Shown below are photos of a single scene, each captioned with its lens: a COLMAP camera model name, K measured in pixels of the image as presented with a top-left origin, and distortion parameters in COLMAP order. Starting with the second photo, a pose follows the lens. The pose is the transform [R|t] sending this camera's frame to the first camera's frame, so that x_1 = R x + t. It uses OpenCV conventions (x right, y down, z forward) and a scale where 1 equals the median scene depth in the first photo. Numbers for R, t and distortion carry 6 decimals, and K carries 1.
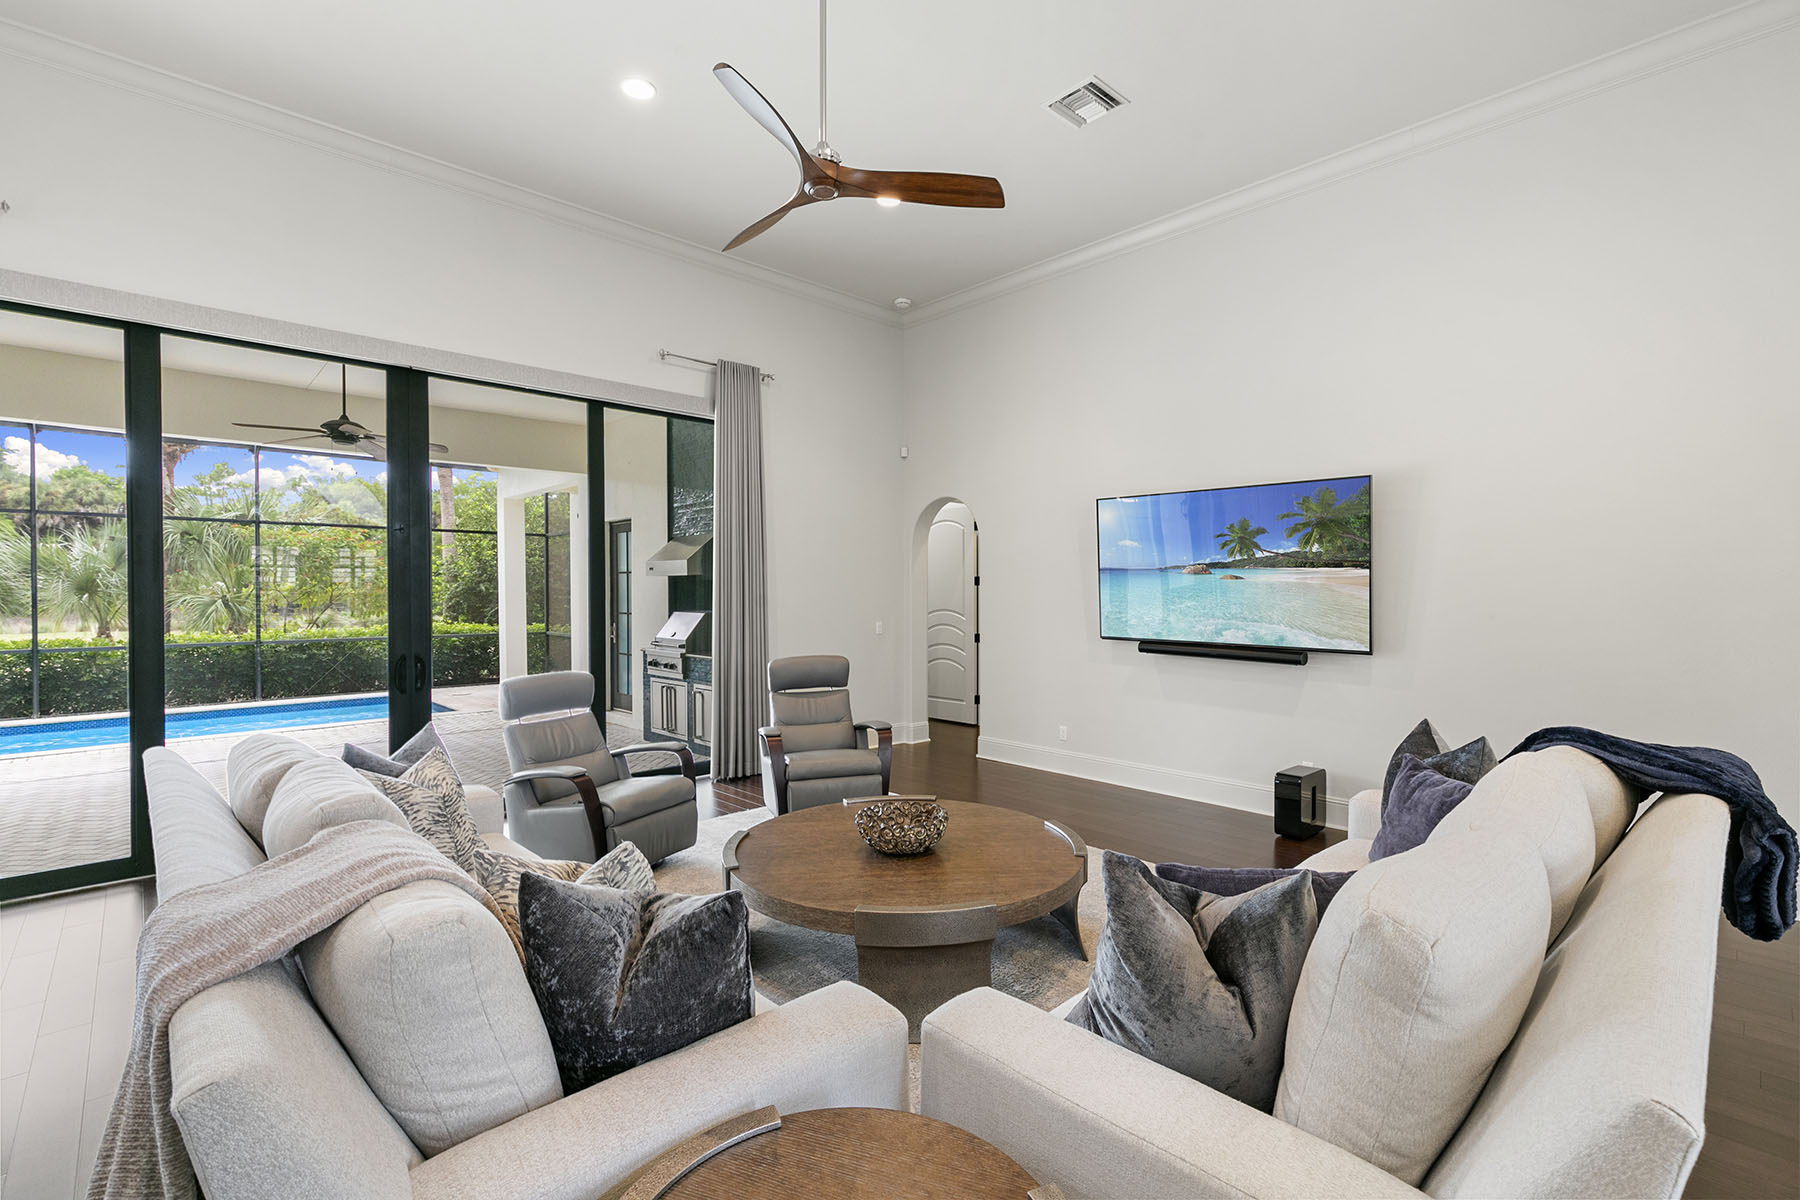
lens RADIAL K [[815.6, 0, 904.9], [0, 815.6, 591.9], [0, 0, 1]] dist [0.003224, -0.000078]
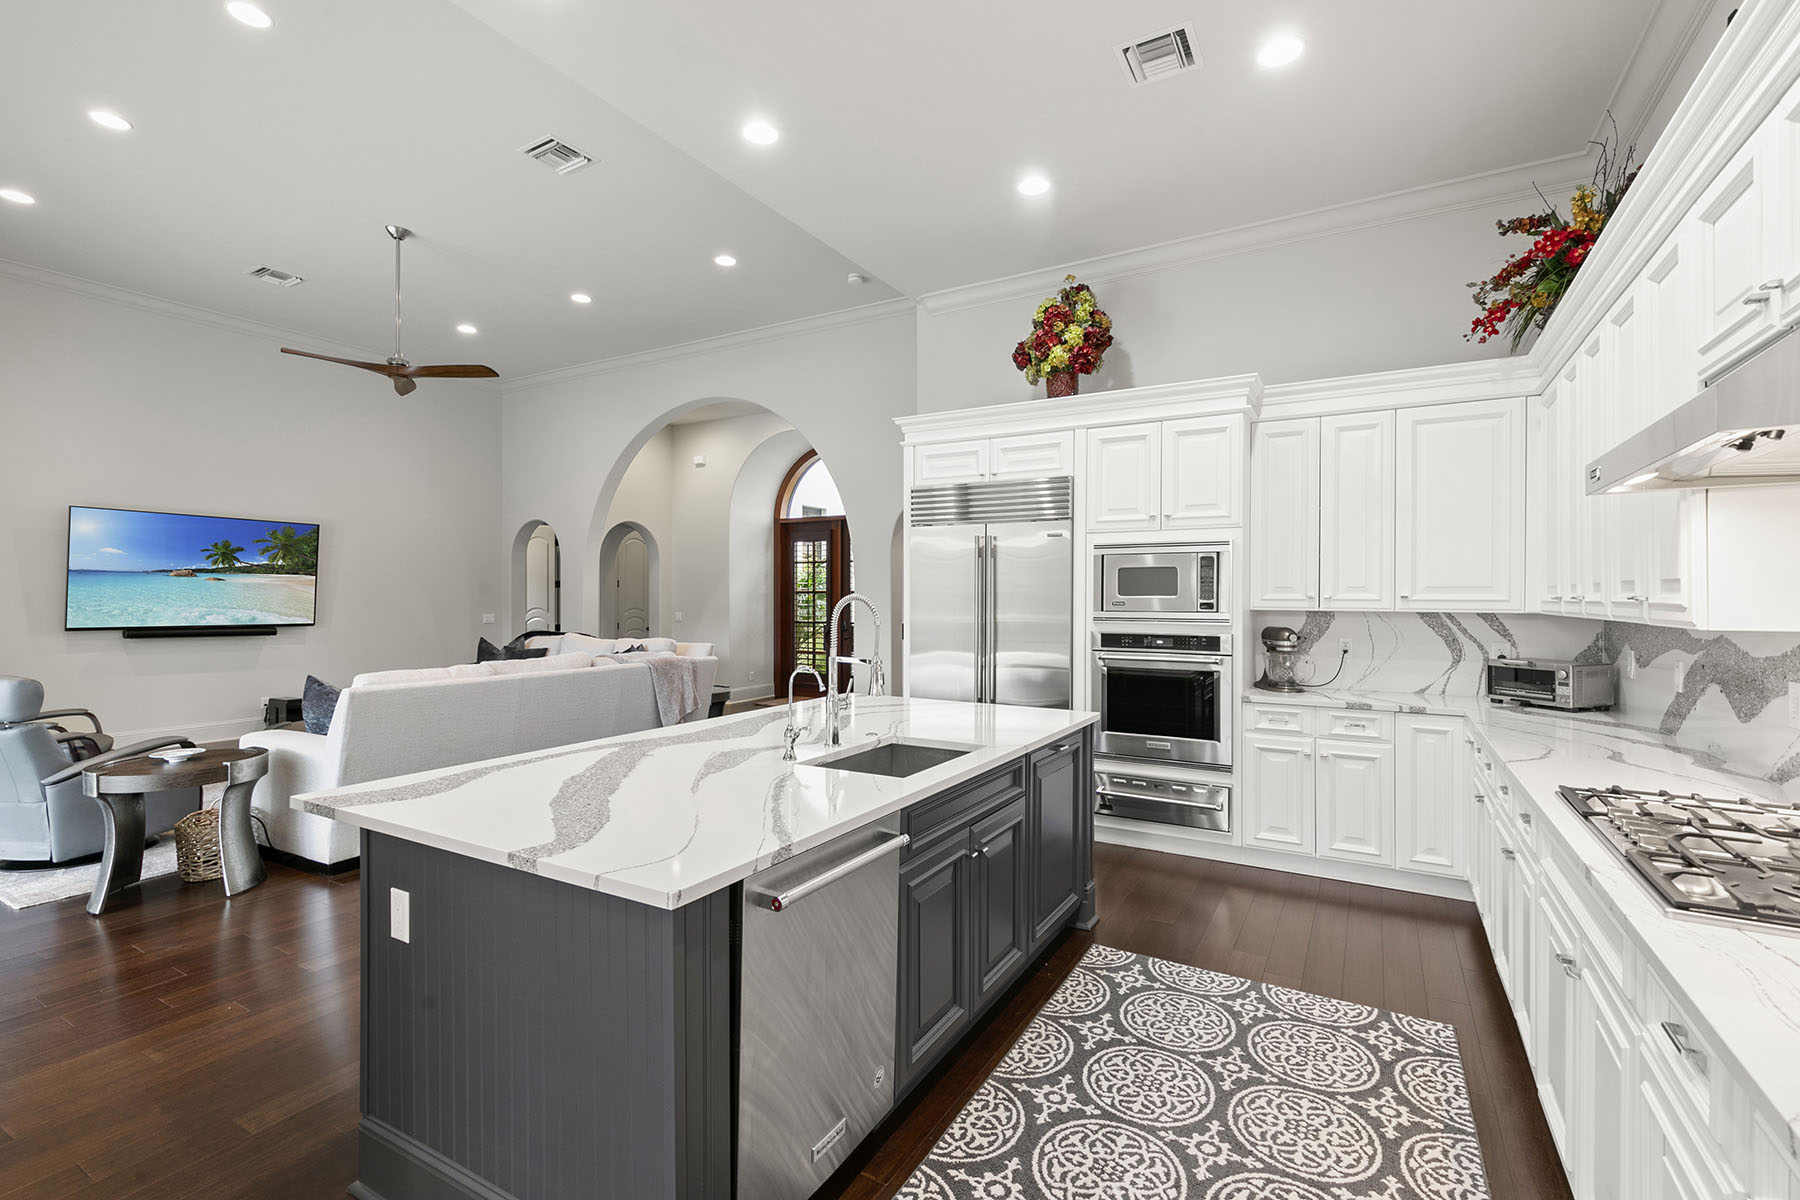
lens RADIAL K [[805.3, 0, 902.1], [0, 805.3, 591.2], [0, 0, 1]] dist [0.004169, -0.001625]
pose [[-0.280993, -0.001231, 0.959709, -1.191594], [0.006123, 0.999977, 0.003076, 0.005549], [-0.959690, 0.006741, -0.280978, 0.223955]]
